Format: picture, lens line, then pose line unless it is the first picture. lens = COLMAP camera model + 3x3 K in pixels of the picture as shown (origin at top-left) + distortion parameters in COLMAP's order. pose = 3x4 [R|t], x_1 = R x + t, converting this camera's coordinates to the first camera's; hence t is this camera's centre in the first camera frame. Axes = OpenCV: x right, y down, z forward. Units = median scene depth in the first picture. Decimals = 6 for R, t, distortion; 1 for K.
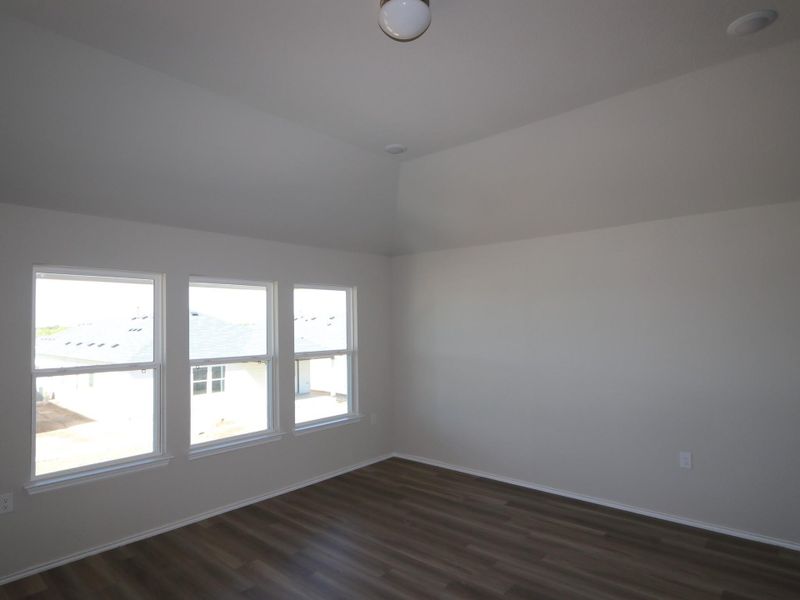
lens RADIAL K [[477.8, 0, 400.0], [0, 477.8, 300.0], [0, 0, 1]] dist [0.000940, 0.001151]
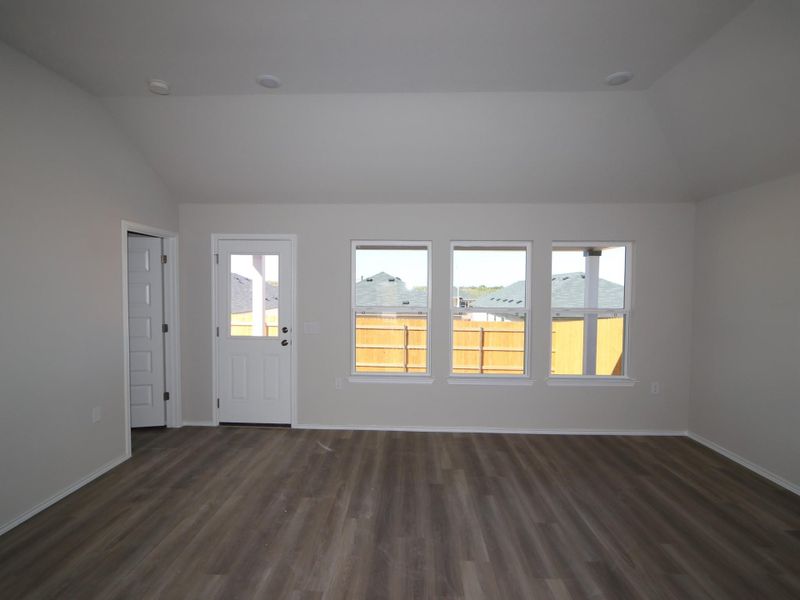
lens RADIAL K [[436.8, 0, 403.8], [0, 436.8, 306.9], [0, 0, 1]] dist [-0.000176, 0.000075]
pose [[0.638577, 0.053084, -0.767725, 0.350479], [0.019190, 0.996209, 0.084845, 0.022019], [0.769319, -0.068913, 0.635138, 0.158755]]
